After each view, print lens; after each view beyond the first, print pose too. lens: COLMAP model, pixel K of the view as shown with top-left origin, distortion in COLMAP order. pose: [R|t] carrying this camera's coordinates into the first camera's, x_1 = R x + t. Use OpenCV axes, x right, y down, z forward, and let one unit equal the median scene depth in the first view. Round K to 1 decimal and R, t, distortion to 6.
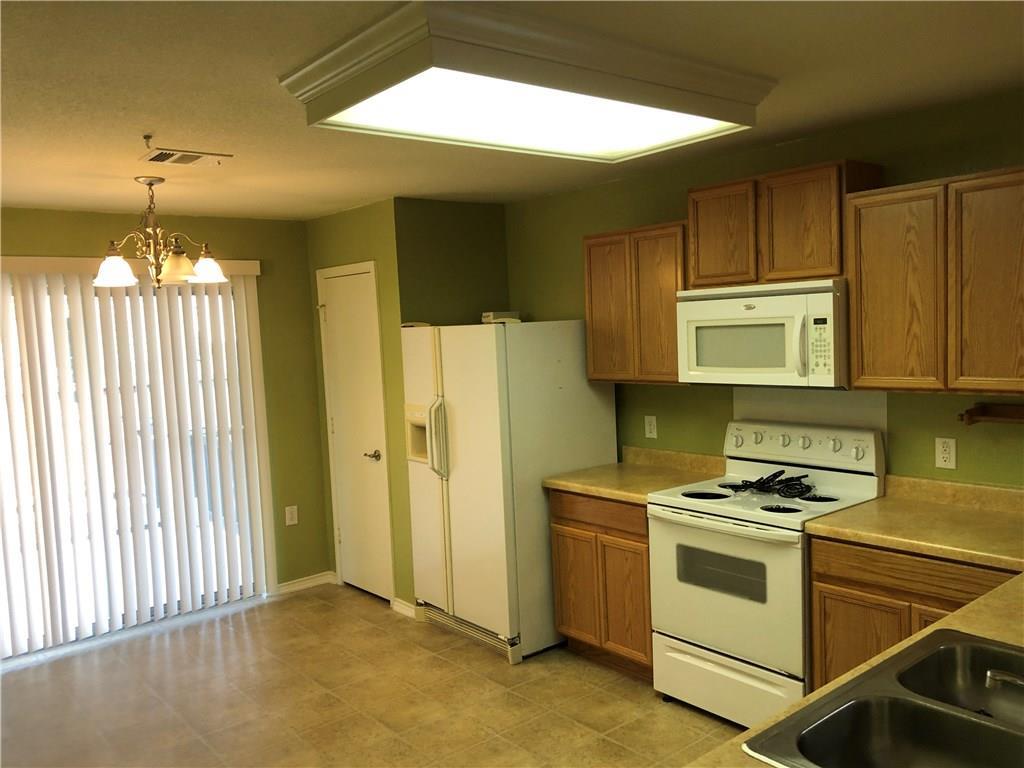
lens RADIAL K [[833.1, 0, 512.0], [0, 833.1, 384.0], [0, 0, 1]] dist [0.015389, -0.001781]
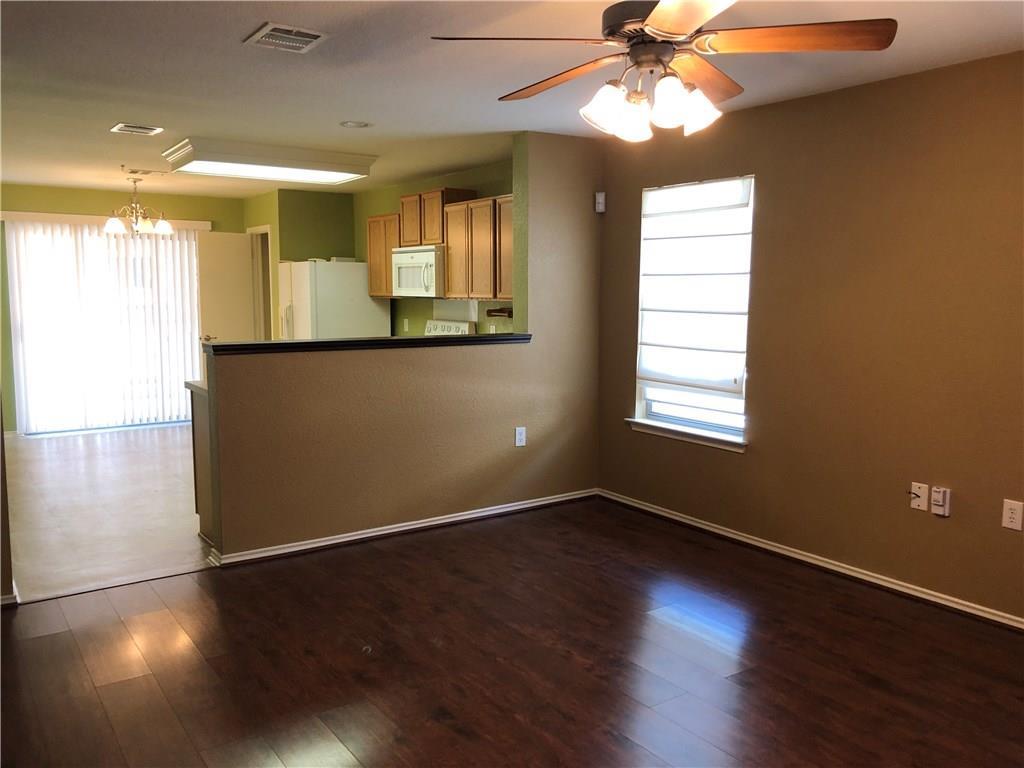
lens RADIAL K [[833.1, 0, 512.0], [0, 833.1, 384.0], [0, 0, 1]] dist [0.015389, -0.001781]
pose [[0.994708, 0.059333, -0.083882, 0.690762], [-0.055240, 0.997205, 0.050303, 0.095143], [0.086633, -0.045403, 0.995205, -0.971636]]
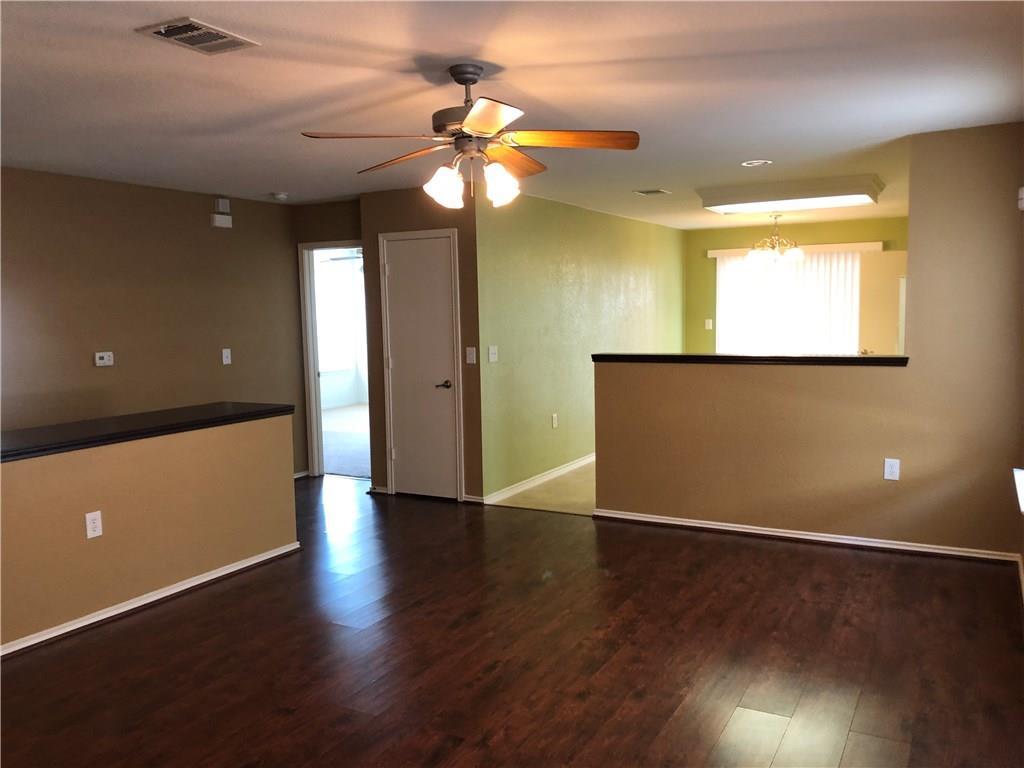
lens RADIAL K [[828.5, 0, 512.6], [0, 828.5, 405.6], [0, 0, 1]] dist [0.007201, 0.000342]
pose [[0.367624, 0.147690, -0.918172, 1.587630], [-0.065312, 0.988971, 0.132928, 0.021205], [0.927678, 0.011100, 0.373215, -0.566761]]
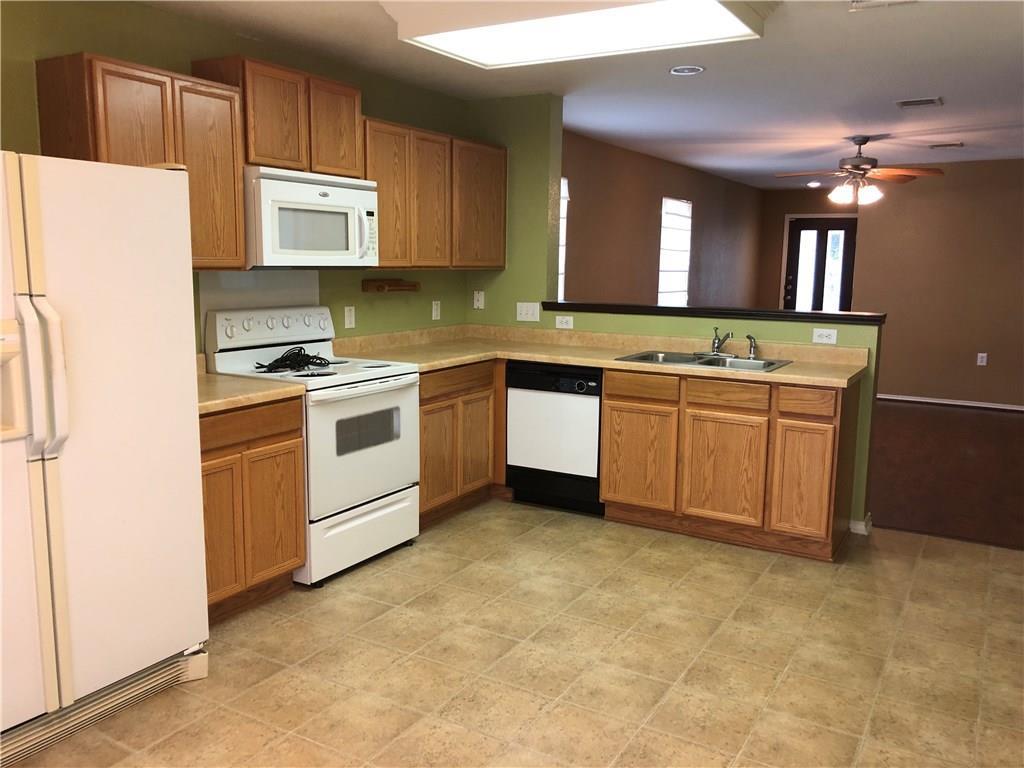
lens RADIAL K [[833.1, 0, 512.0], [0, 833.1, 384.0], [0, 0, 1]] dist [0.015389, -0.001781]
pose [[-0.336407, -0.100437, 0.936345, -0.827818], [0.067861, 0.989126, 0.130480, 0.027124], [-0.939269, 0.107436, -0.325933, 1.120972]]
